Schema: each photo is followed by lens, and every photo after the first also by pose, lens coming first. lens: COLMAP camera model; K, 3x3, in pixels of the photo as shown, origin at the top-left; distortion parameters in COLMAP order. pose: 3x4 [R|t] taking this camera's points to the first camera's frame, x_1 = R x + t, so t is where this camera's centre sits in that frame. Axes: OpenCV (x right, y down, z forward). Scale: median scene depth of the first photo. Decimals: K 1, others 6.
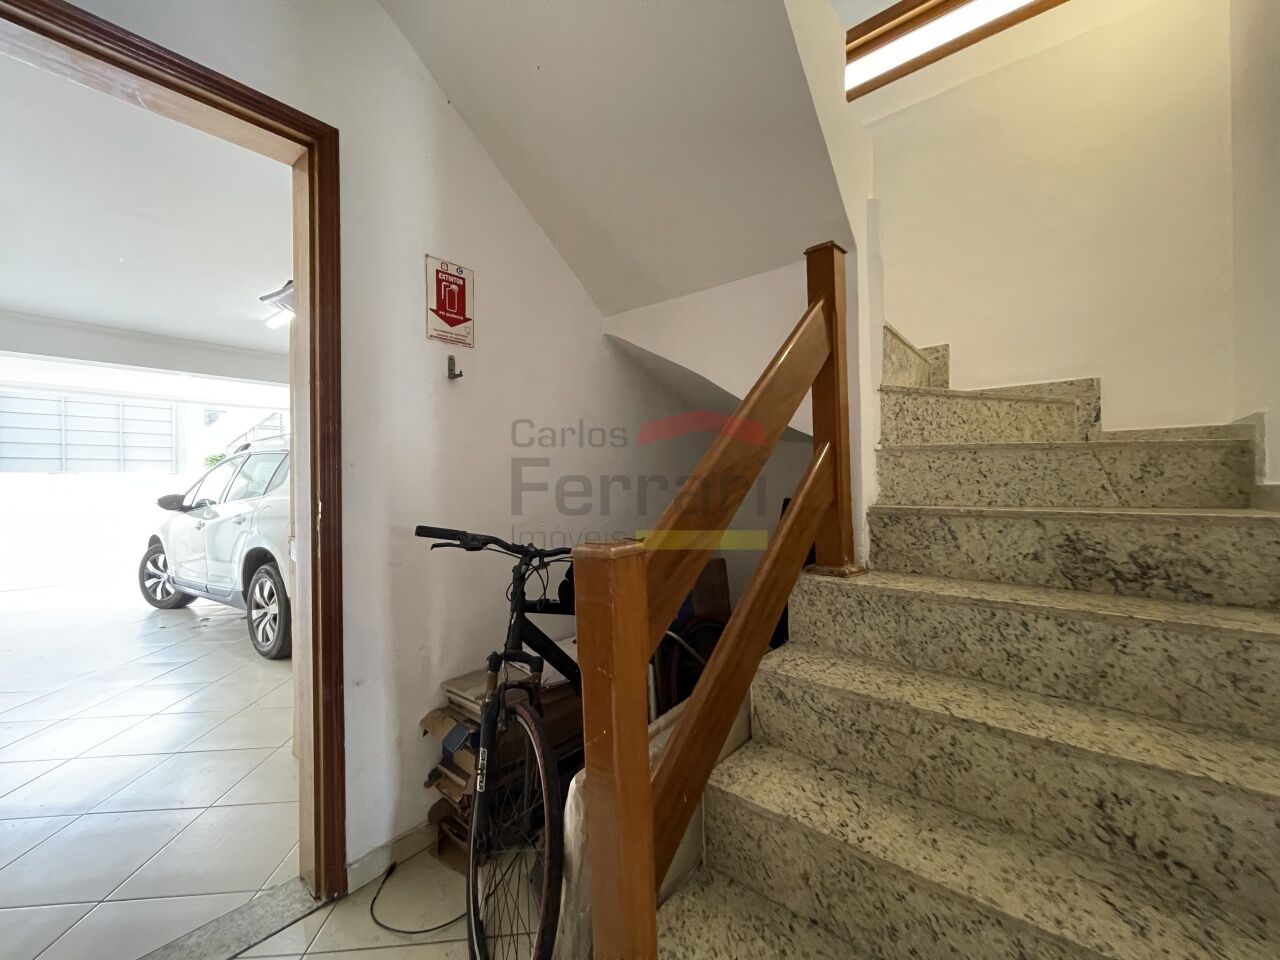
lens RADIAL K [[520.7, 0, 640.0], [0, 520.7, 480.0], [0, 0, 1]] dist [-0.000793, -0.000522]
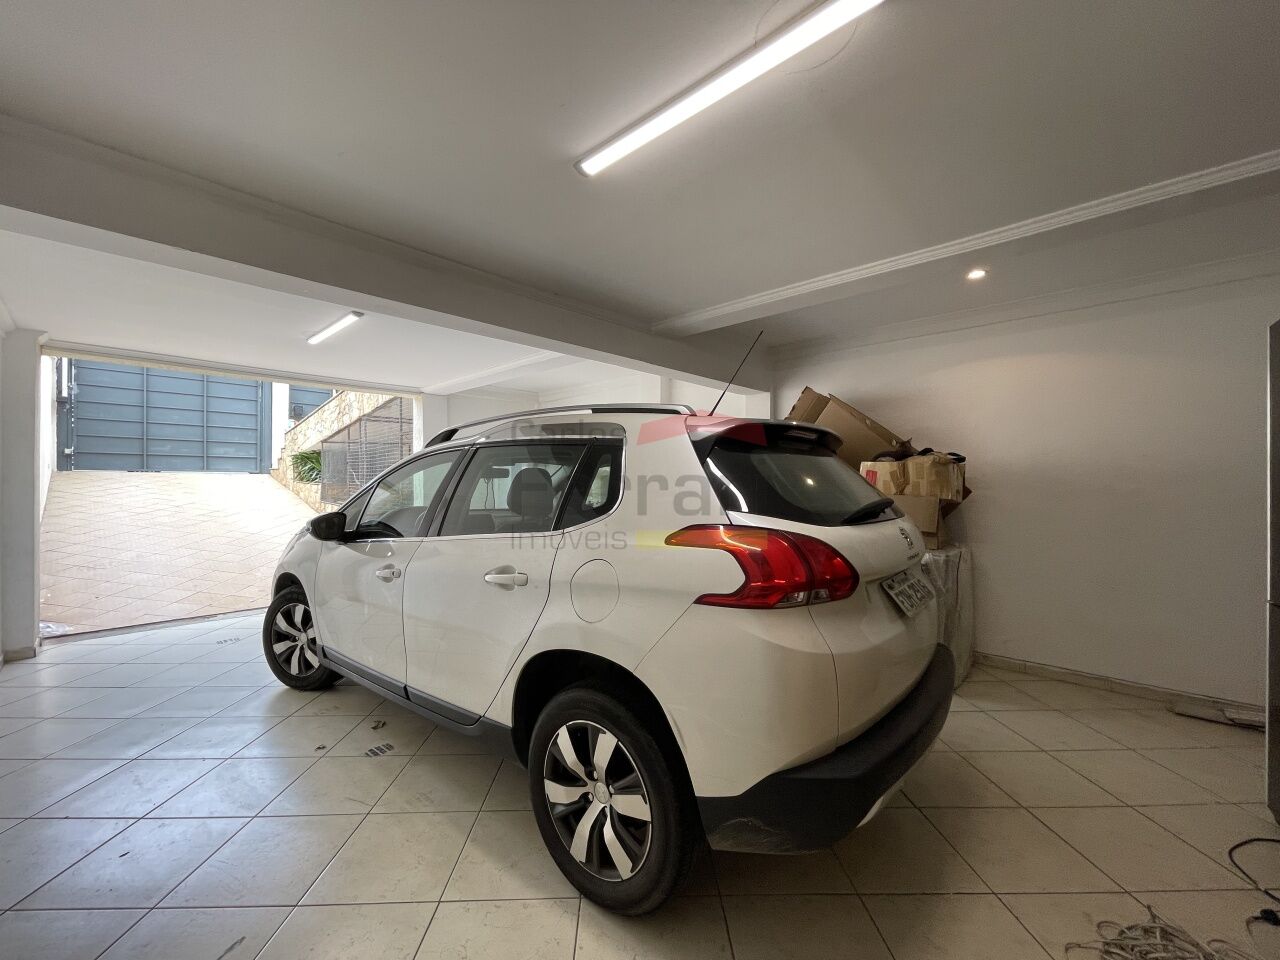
lens RADIAL K [[521.6, 0, 640.0], [0, 521.6, 480.0], [0, 0, 1]] dist [0.001043, 0.000307]
pose [[0.997279, 0.012241, -0.072694, -0.455982], [-0.012493, 0.999917, -0.003013, -0.013158], [0.072651, 0.003913, 0.997350, 0.388461]]
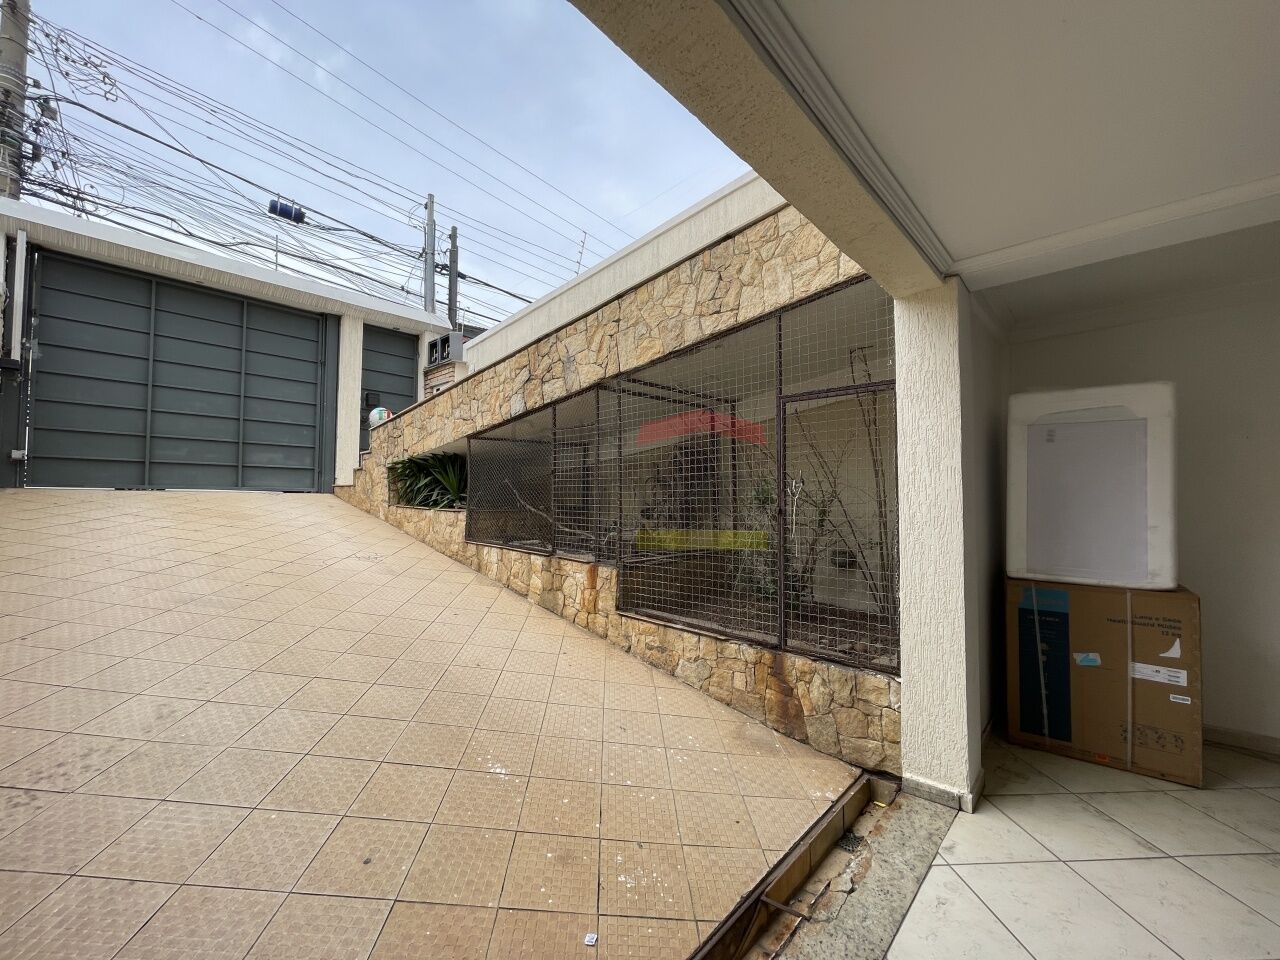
lens RADIAL K [[520.7, 0, 640.0], [0, 520.7, 480.0], [0, 0, 1]] dist [-0.000793, -0.000522]
pose [[0.998753, 0.010283, -0.048856, -1.353812], [-0.012320, 0.999059, -0.041584, -0.013255], [0.048383, 0.042134, 0.997940, 1.148047]]
